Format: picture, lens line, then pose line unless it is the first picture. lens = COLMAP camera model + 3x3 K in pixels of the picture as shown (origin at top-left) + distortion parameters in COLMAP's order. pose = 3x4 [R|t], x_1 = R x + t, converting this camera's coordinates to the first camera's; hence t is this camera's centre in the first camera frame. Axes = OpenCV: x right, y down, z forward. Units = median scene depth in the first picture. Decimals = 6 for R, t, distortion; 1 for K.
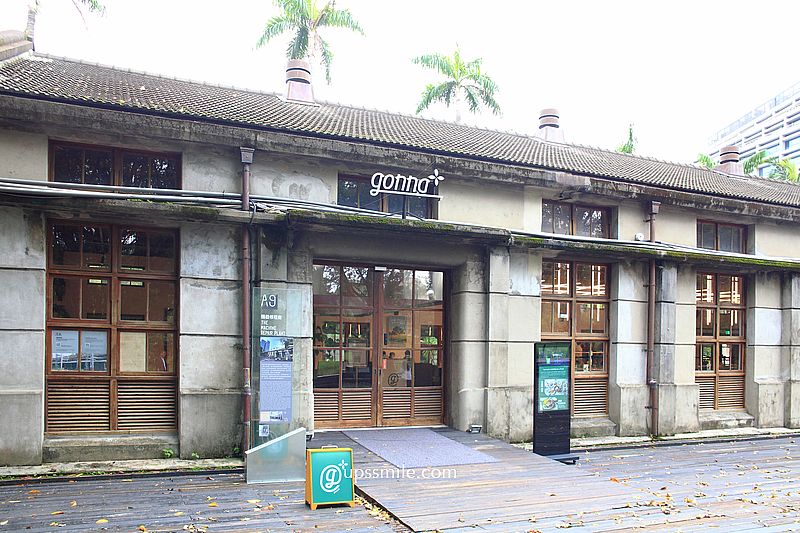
lens RADIAL K [[796.5, 0, 400.0], [0, 796.5, 266.5], [0, 0, 1]] dist [-0.023613, -0.005374]
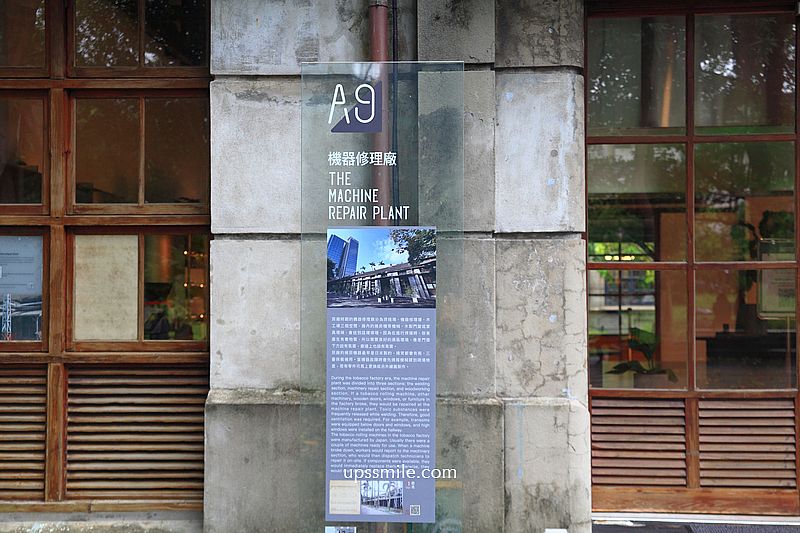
lens RADIAL K [[1330.7, 0, 400.0], [0, 1330.7, 266.5], [0, 0, 1]] dist [0.196292, 0.021888]
pose [[0.913874, -0.023813, -0.405300, 0.043037], [0.059422, 0.995374, 0.075502, 0.058741], [0.401627, -0.093083, 0.911061, 0.487225]]
